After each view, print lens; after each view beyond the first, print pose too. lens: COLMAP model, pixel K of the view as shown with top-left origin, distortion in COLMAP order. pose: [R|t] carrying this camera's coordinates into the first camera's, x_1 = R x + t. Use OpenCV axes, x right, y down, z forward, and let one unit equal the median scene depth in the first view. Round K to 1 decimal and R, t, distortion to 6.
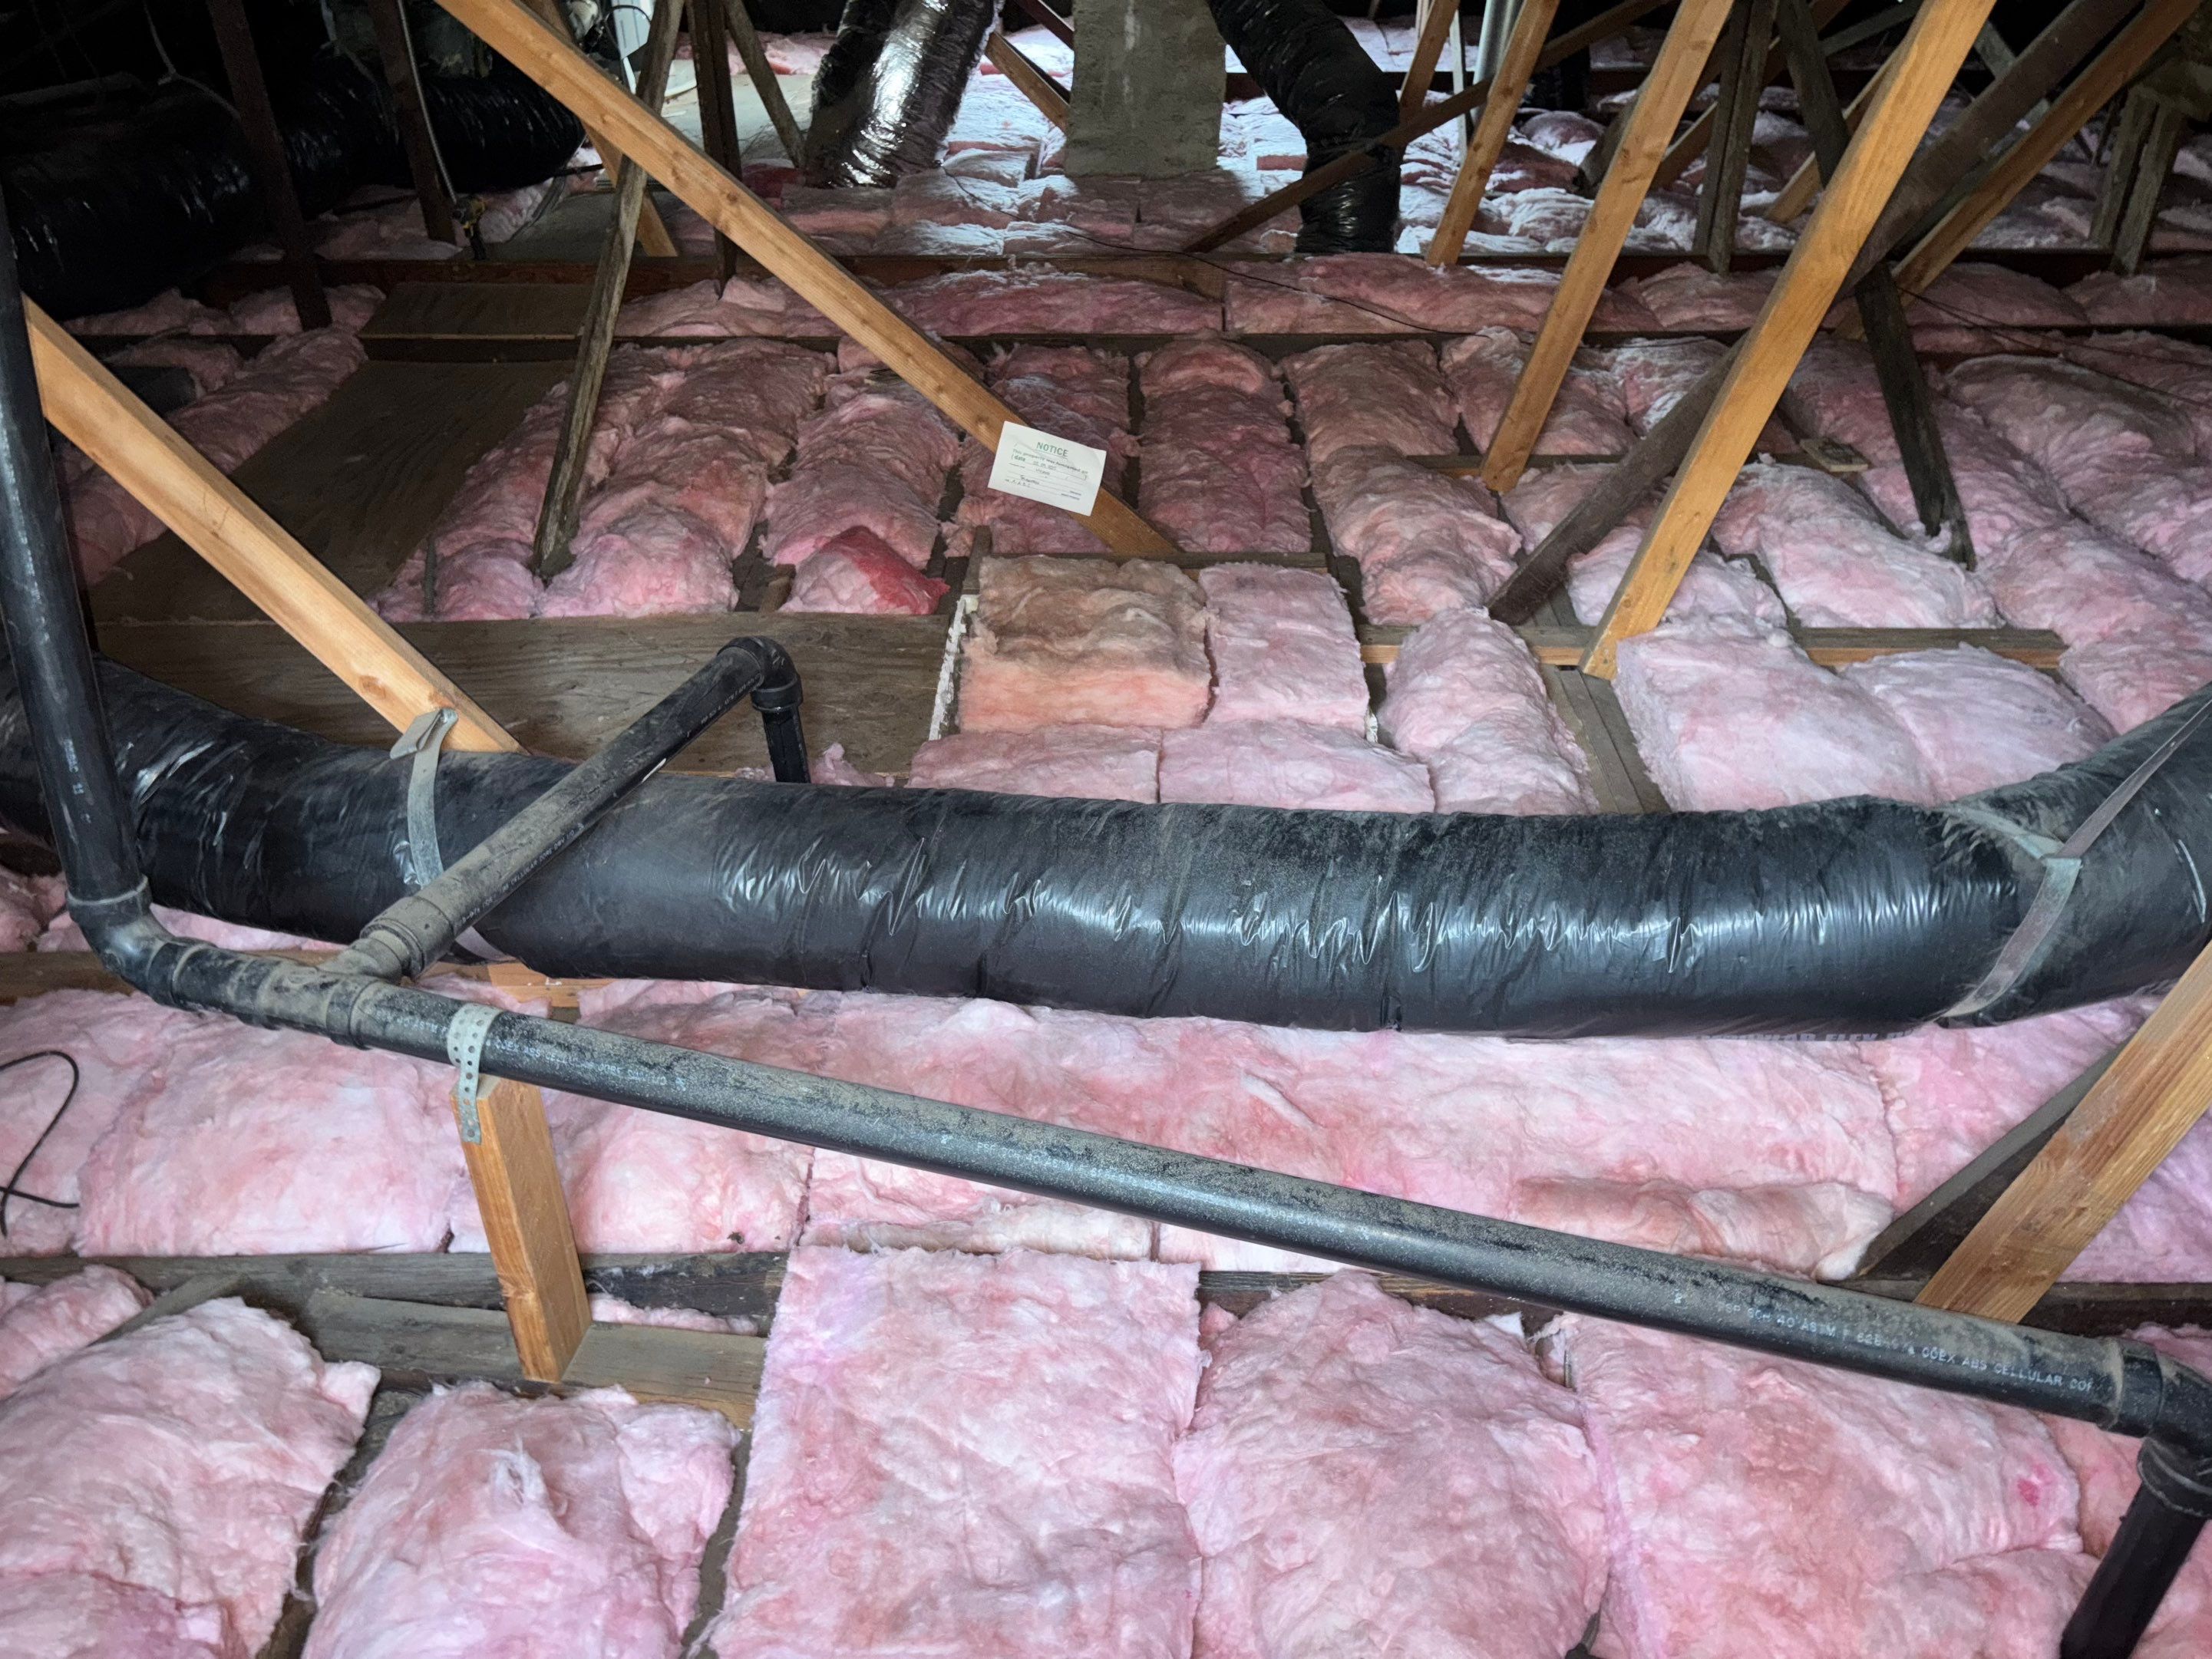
lens RADIAL K [[1642.1, 0, 1116.1], [0, 1642.1, 843.0], [0, 0, 1]] dist [0.034091, -0.056091]
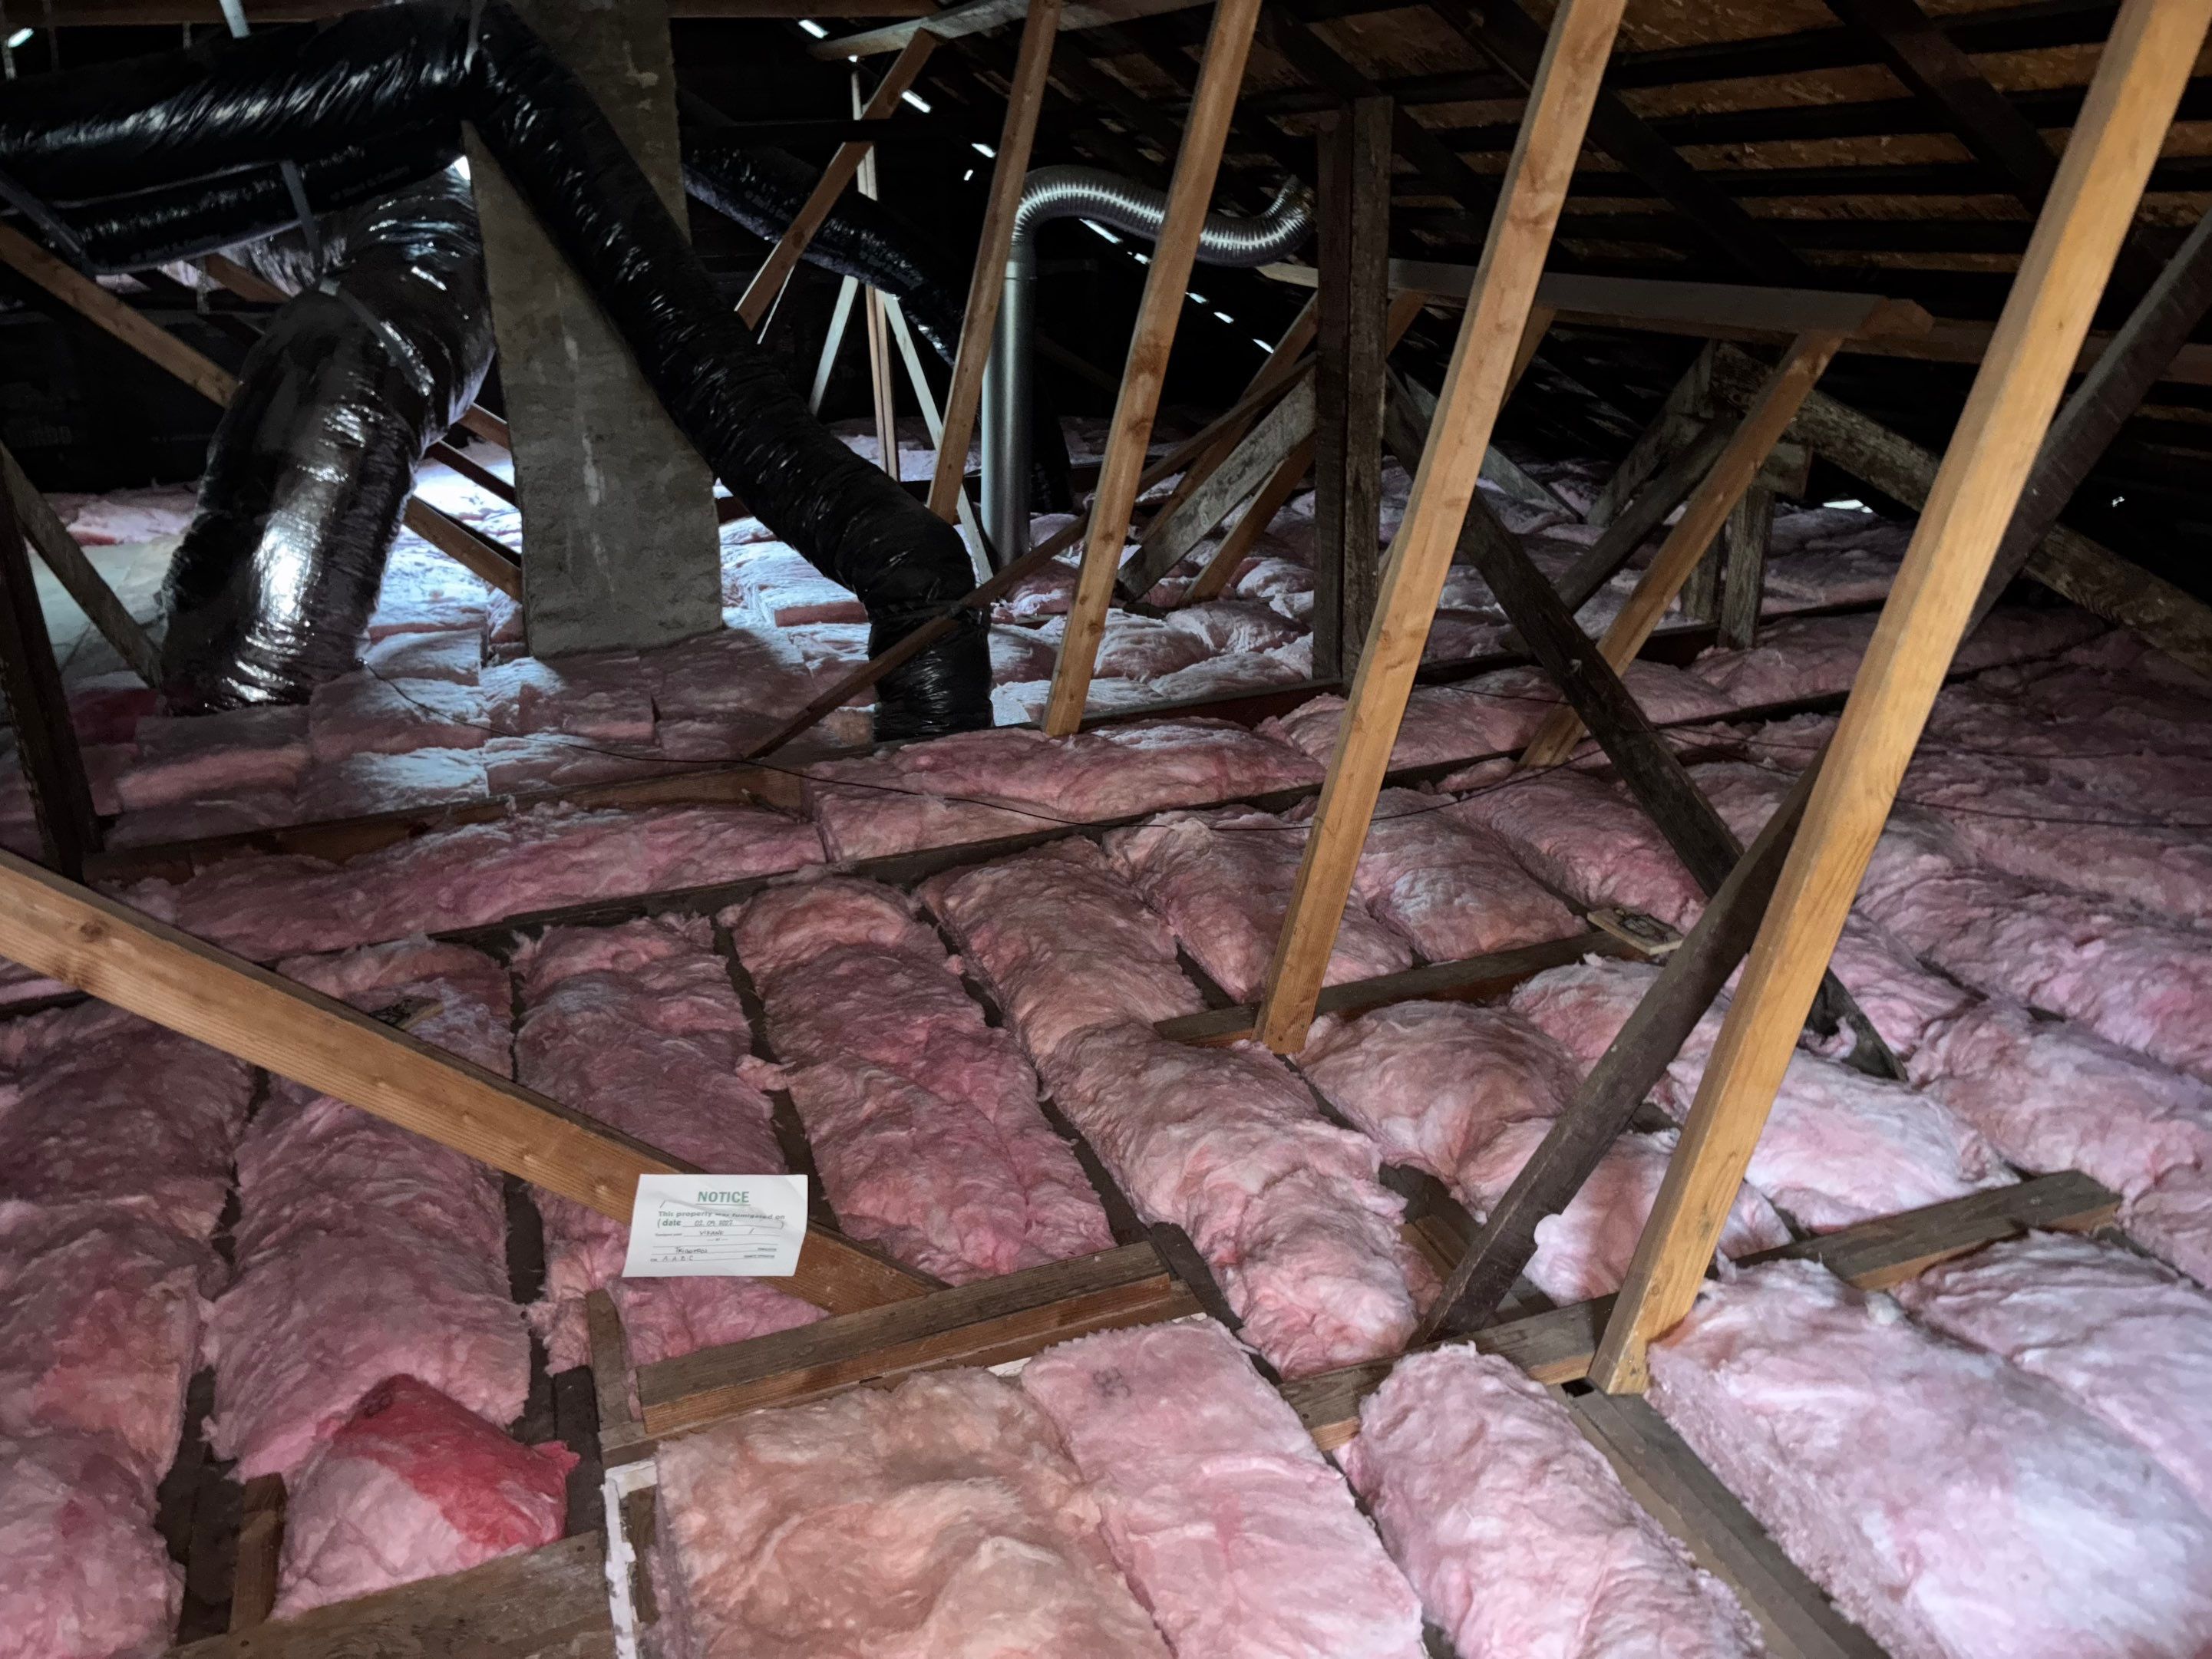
lens RADIAL K [[1642.1, 0, 1116.1], [0, 1642.1, 843.0], [0, 0, 1]] dist [0.034091, -0.056091]
pose [[0.930341, -0.153707, 0.332926, -0.057602], [0.215642, 0.963655, -0.157695, -0.157030], [-0.296587, 0.218503, 0.929673, 0.232817]]
